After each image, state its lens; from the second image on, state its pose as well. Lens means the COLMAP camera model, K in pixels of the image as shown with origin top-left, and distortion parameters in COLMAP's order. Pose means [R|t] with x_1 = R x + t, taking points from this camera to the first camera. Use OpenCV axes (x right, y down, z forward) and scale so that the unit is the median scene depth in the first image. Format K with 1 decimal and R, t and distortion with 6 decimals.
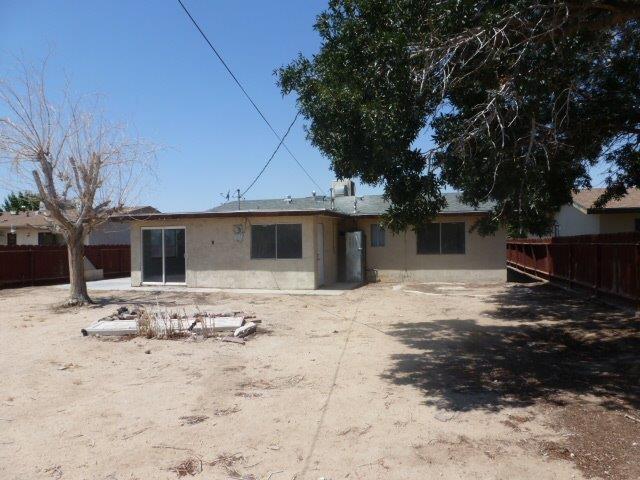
lens RADIAL K [[461.0, 0, 315.6], [0, 461.0, 243.2], [0, 0, 1]] dist [-0.052806, 0.015873]
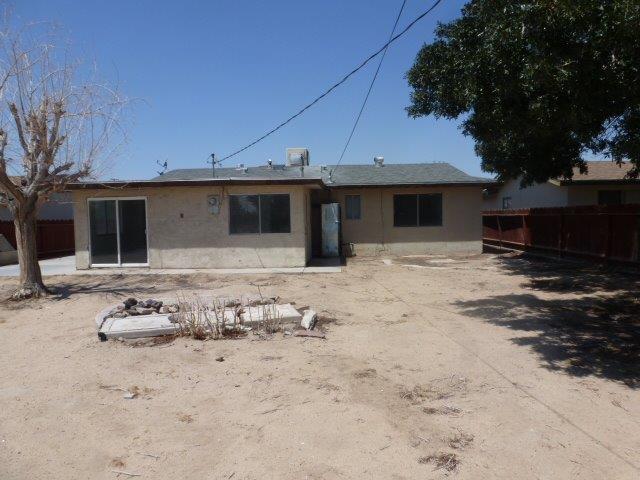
lens RADIAL K [[461.0, 0, 322.3], [0, 461.0, 239.9], [0, 0, 1]] dist [-0.052806, 0.015873]
pose [[0.972363, -0.017693, 0.232804, -0.184833], [0.006202, 0.998730, 0.049999, 0.002756], [-0.233393, -0.047173, 0.971238, 0.115659]]
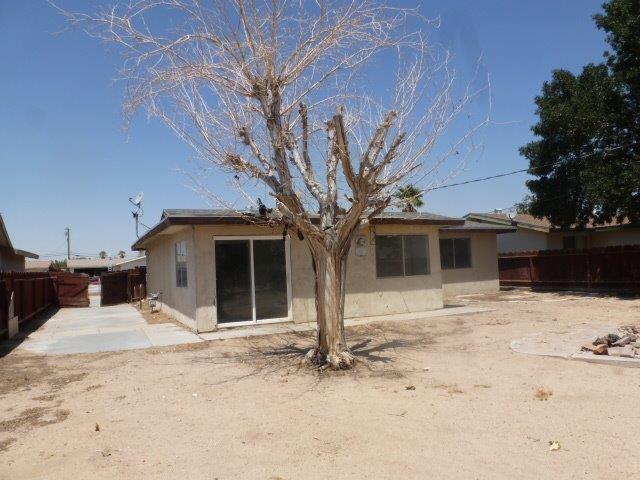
lens RADIAL K [[461.0, 0, 320.7], [0, 461.0, 239.1], [0, 0, 1]] dist [-0.052806, 0.015873]
pose [[0.768857, 0.015217, 0.639240, -0.770780], [0.035376, 0.997173, -0.066287, 0.018228], [-0.638442, 0.073579, 0.766145, 0.479945]]
